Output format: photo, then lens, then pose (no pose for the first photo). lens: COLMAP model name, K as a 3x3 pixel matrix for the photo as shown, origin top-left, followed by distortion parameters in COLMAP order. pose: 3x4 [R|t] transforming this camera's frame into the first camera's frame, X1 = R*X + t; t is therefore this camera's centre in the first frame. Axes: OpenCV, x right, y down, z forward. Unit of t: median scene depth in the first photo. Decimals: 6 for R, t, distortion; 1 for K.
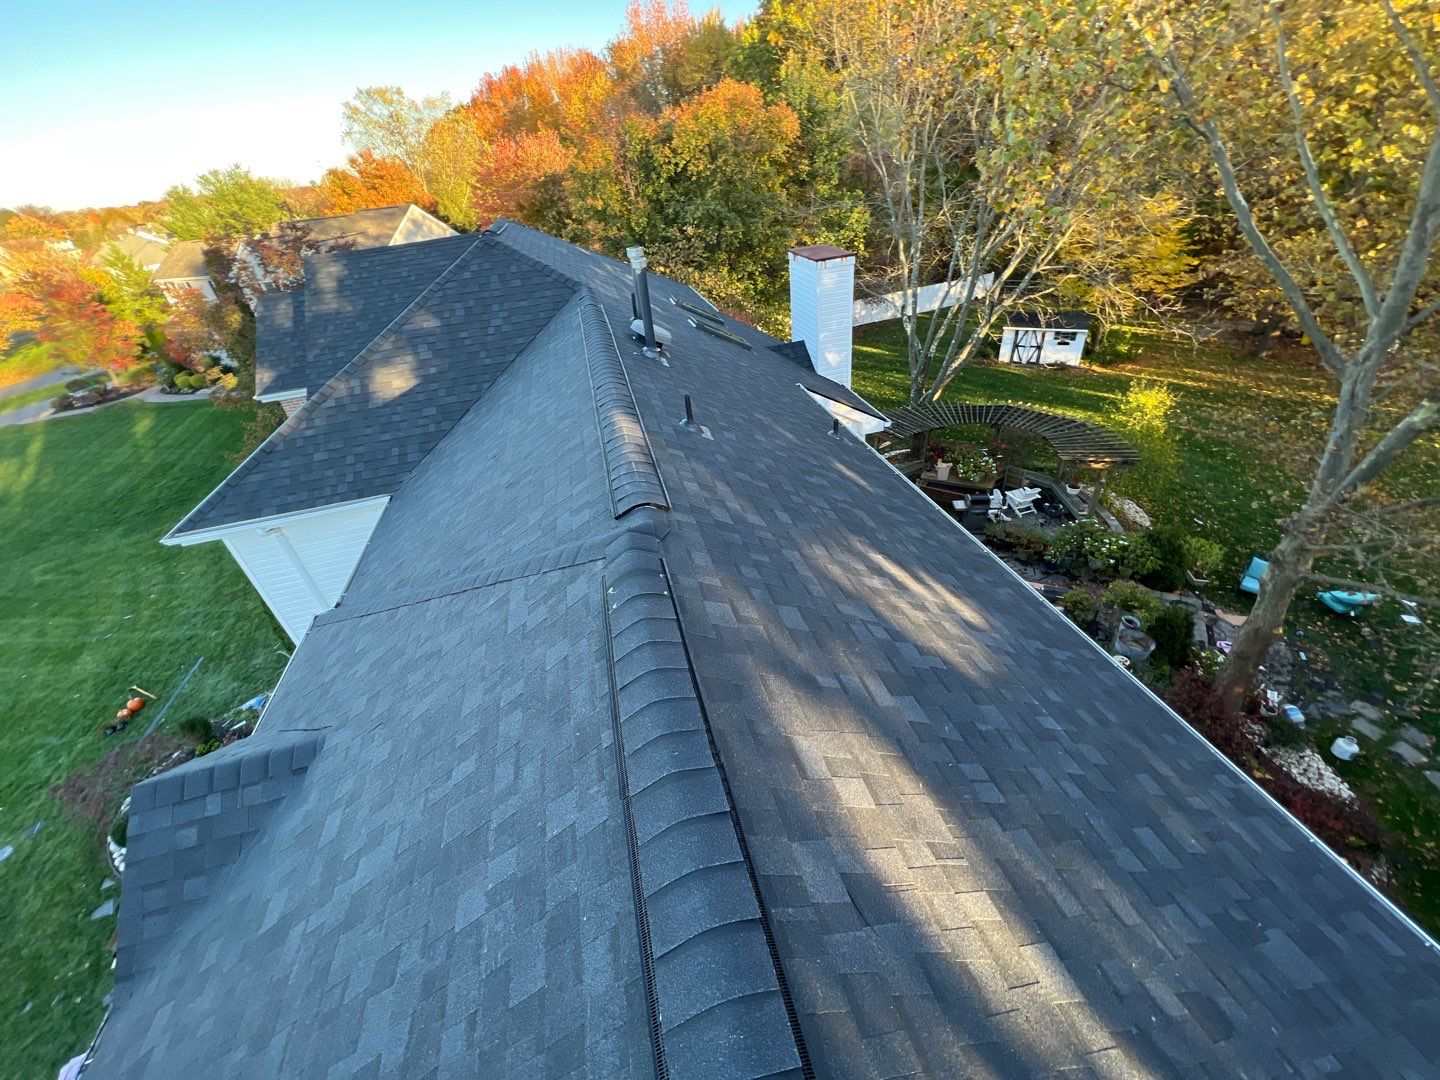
lens RADIAL K [[572.2, 0, 715.2], [0, 572.2, 541.7], [0, 0, 1]] dist [-0.001727, -0.000154]
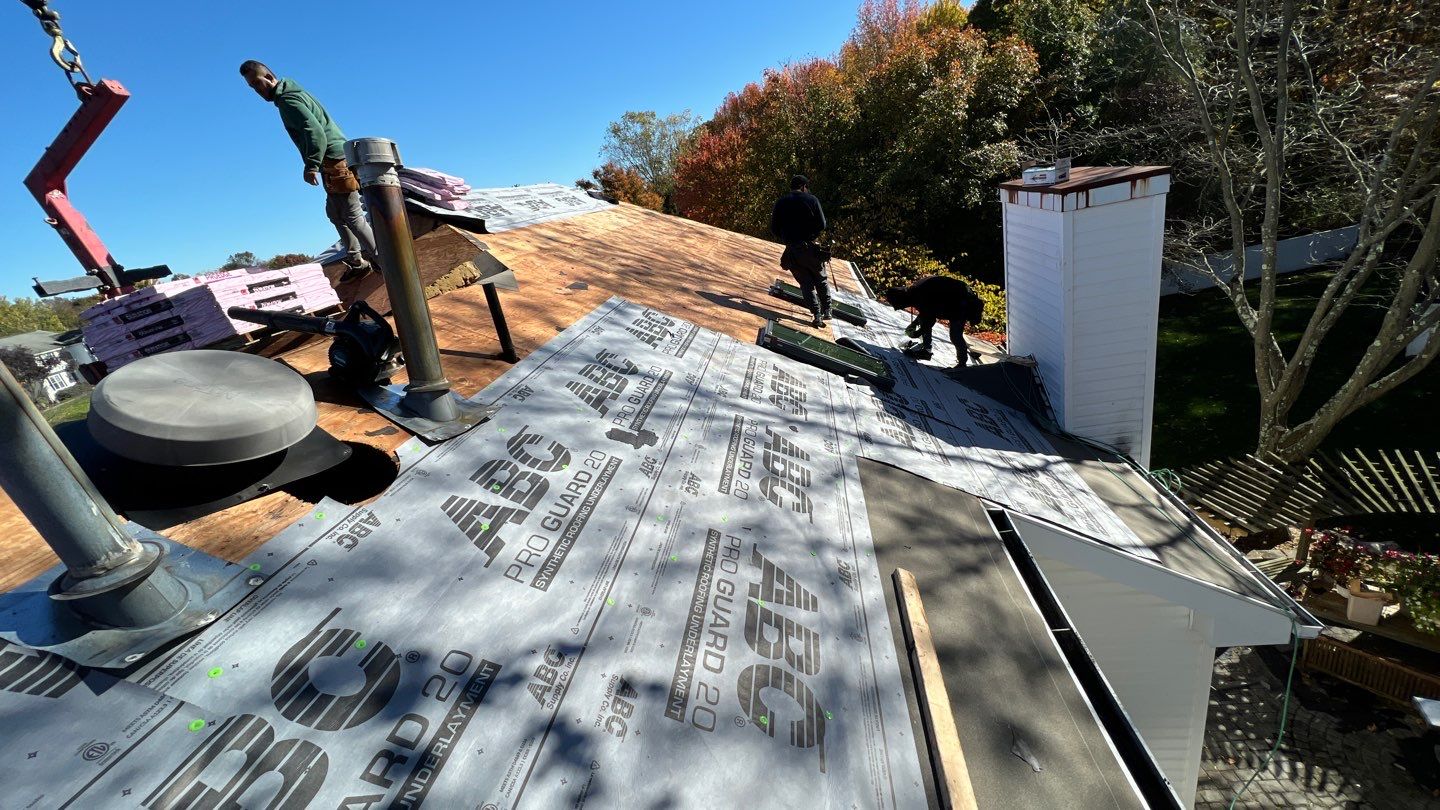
lens RADIAL K [[573.9, 0, 722.9], [0, 573.9, 410.6], [0, 0, 1]] dist [-0.002278, -0.000317]
pose [[0.935248, 0.042478, -0.351434, 0.060536], [-0.103333, 0.982295, -0.156264, -0.147967], [0.338574, 0.182461, 0.923079, 0.342103]]
